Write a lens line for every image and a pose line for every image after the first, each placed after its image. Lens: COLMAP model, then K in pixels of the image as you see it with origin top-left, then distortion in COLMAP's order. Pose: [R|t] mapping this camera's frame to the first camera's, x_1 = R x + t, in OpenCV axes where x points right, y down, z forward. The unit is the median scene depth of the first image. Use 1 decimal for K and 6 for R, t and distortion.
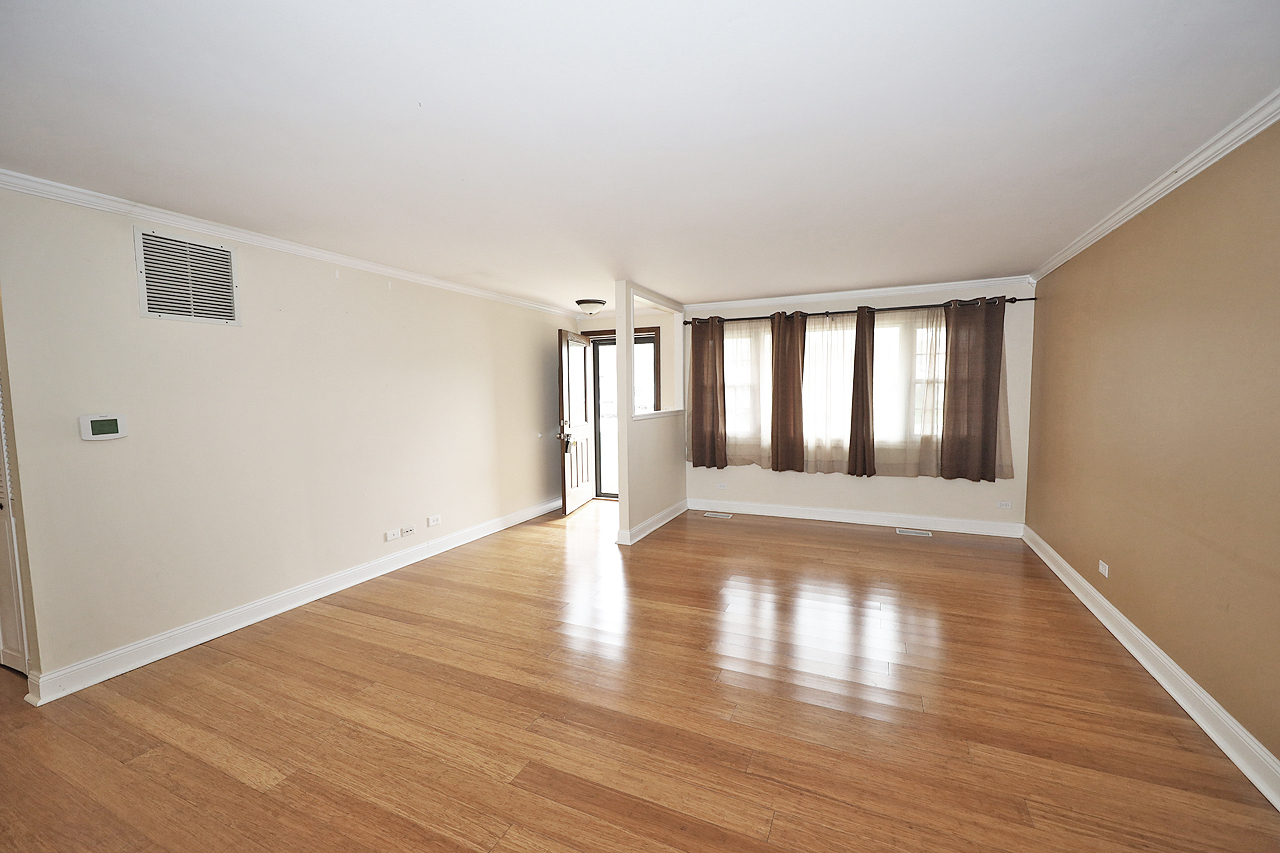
lens RADIAL K [[510.4, 0, 646.6], [0, 510.4, 434.0], [0, 0, 1]] dist [-0.003493, -0.000340]
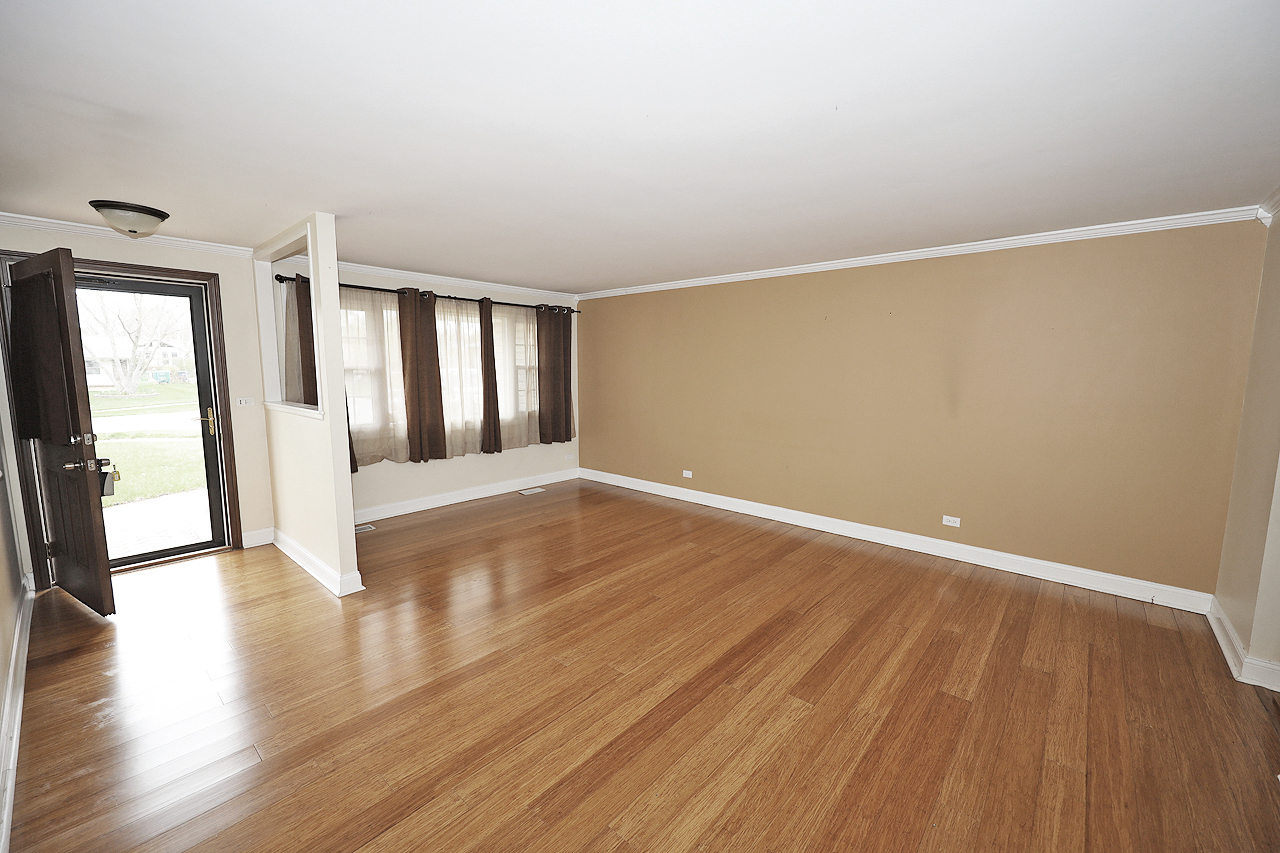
lens RADIAL K [[510.4, 0, 646.4], [0, 510.4, 424.2], [0, 0, 1]] dist [-0.003493, -0.000340]
pose [[0.289215, -0.093695, 0.952668, -0.558927], [0.071928, 0.994512, 0.075975, -0.039709], [-0.954558, 0.046550, 0.294367, 0.373574]]
